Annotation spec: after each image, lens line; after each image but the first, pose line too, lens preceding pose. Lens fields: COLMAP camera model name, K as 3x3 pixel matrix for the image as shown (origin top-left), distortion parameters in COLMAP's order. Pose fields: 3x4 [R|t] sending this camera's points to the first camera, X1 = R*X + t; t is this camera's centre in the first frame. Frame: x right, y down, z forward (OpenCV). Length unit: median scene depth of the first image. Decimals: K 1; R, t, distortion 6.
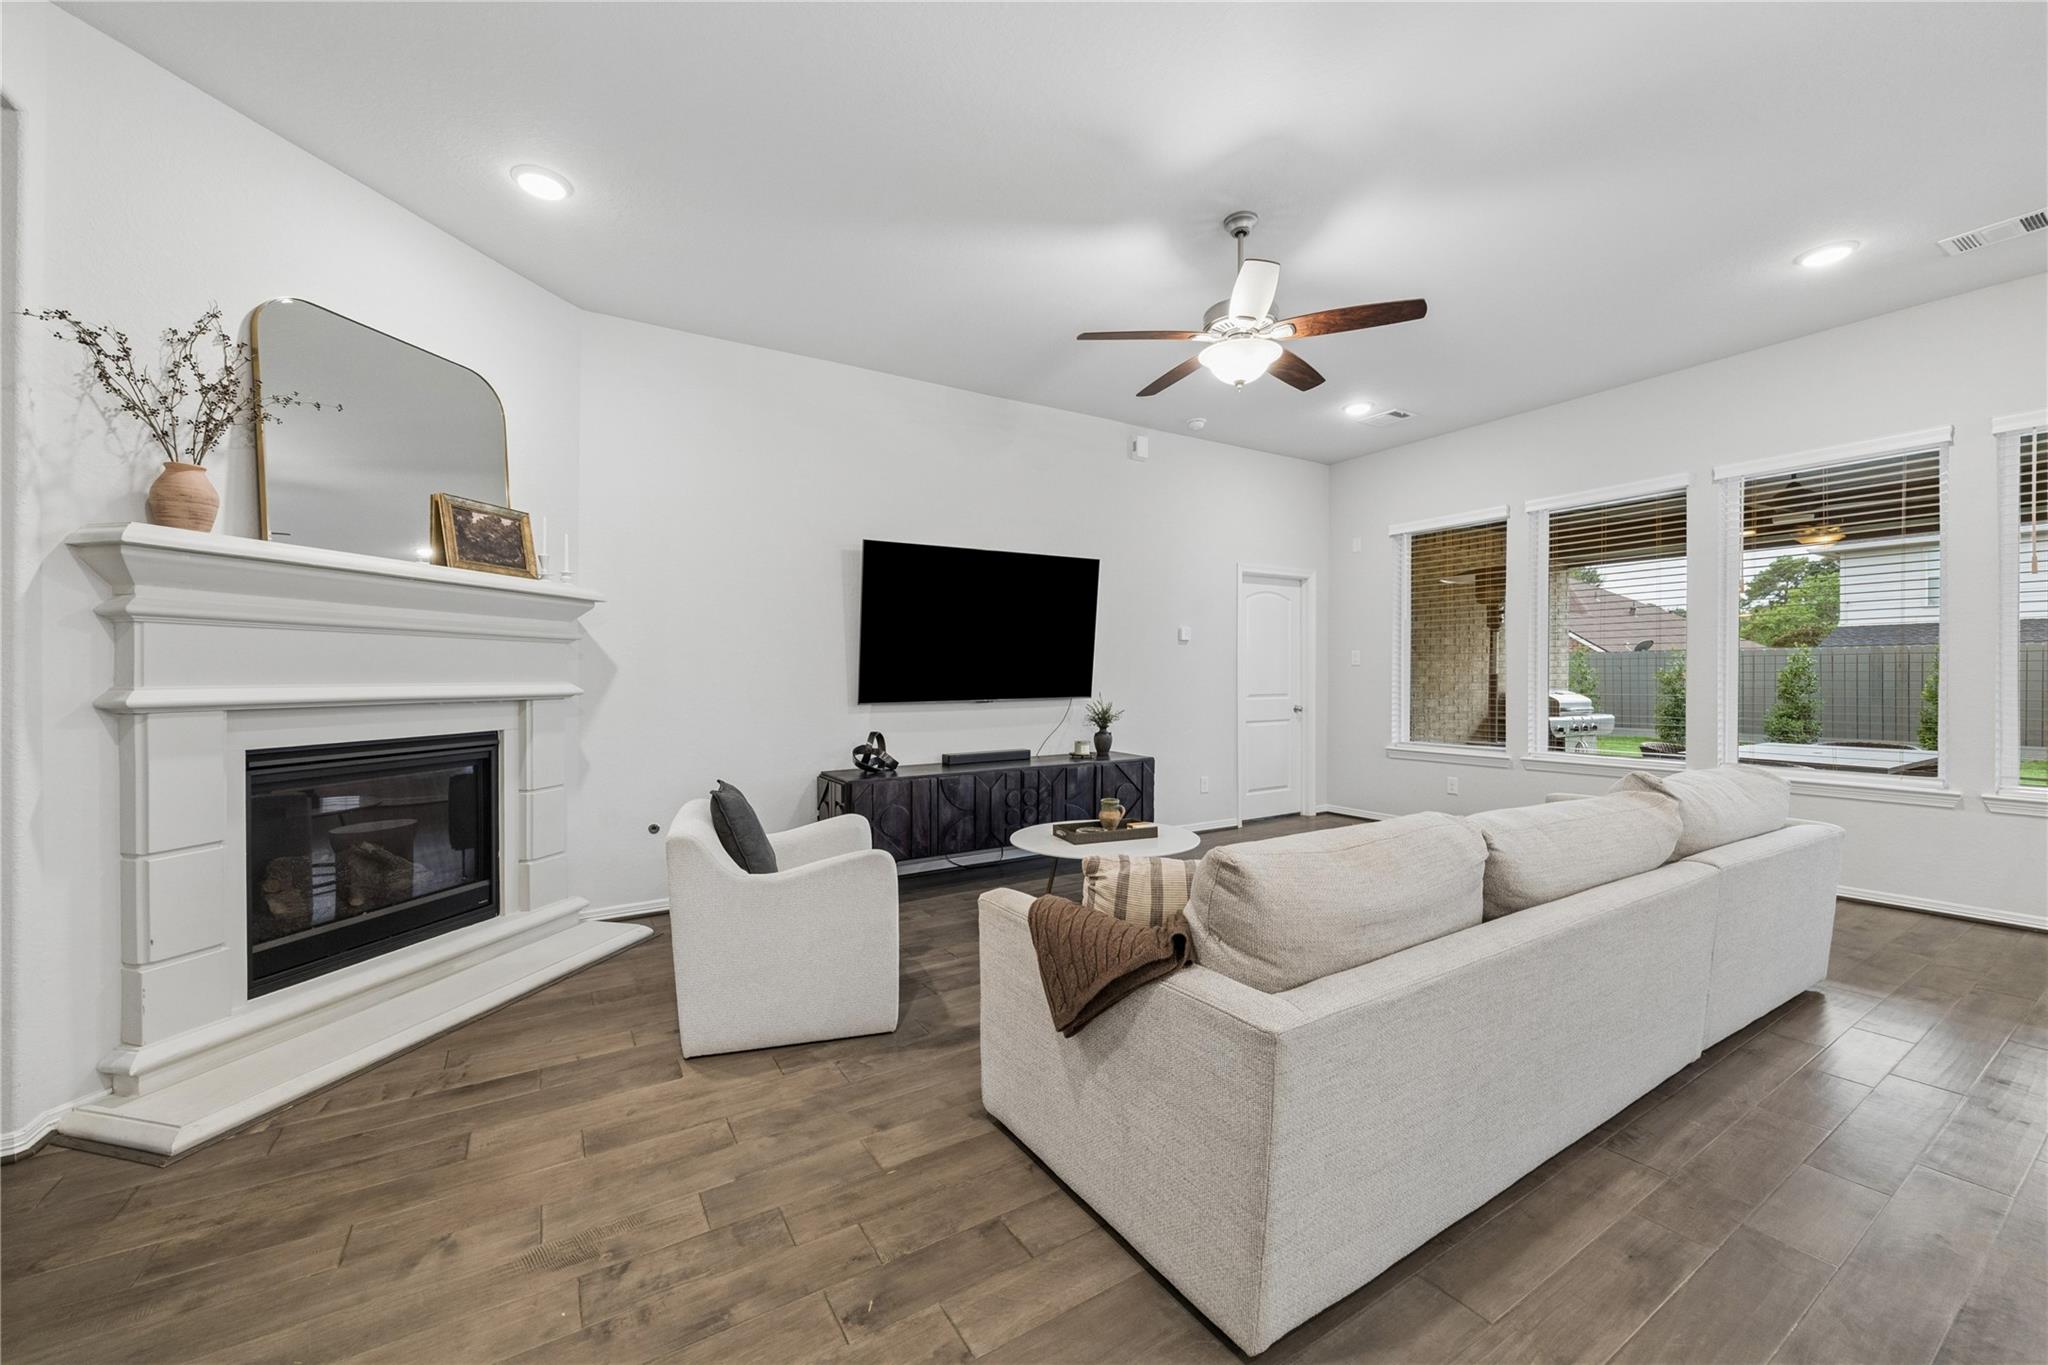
lens RADIAL K [[794.8, 0, 1029.9], [0, 794.8, 675.0], [0, 0, 1]] dist [0.000101, 0.000069]
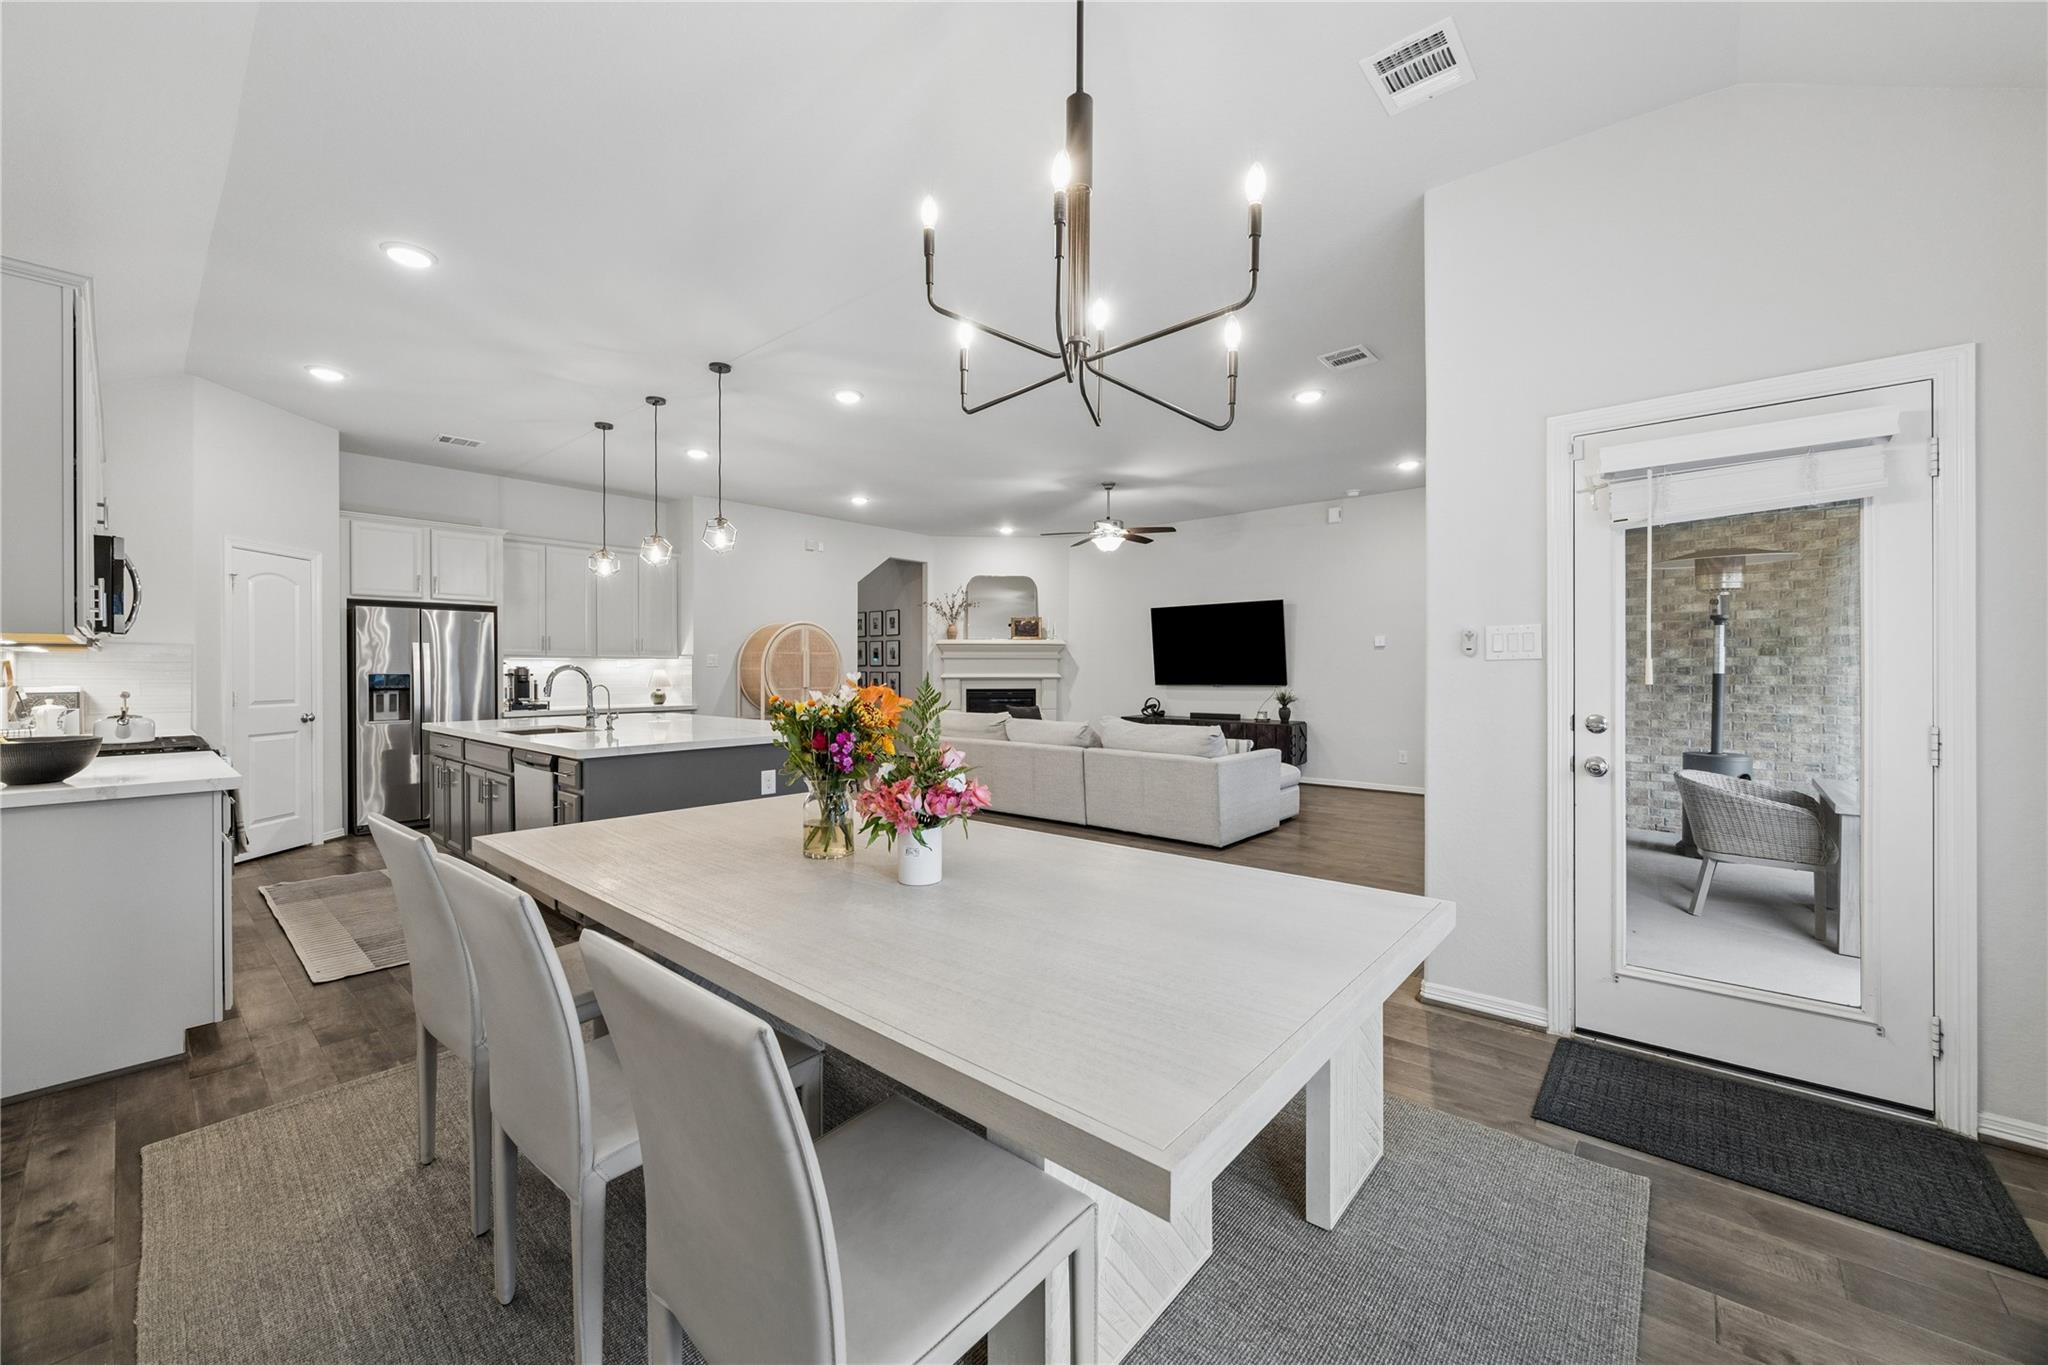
lens RADIAL K [[794.8, 0, 1029.9], [0, 794.8, 675.0], [0, 0, 1]] dist [0.000101, 0.000069]
pose [[0.289955, 0.013791, -0.956941, 2.286139], [0.002897, 0.999879, 0.015288, -0.030918], [0.957036, -0.007205, 0.289880, 0.070863]]
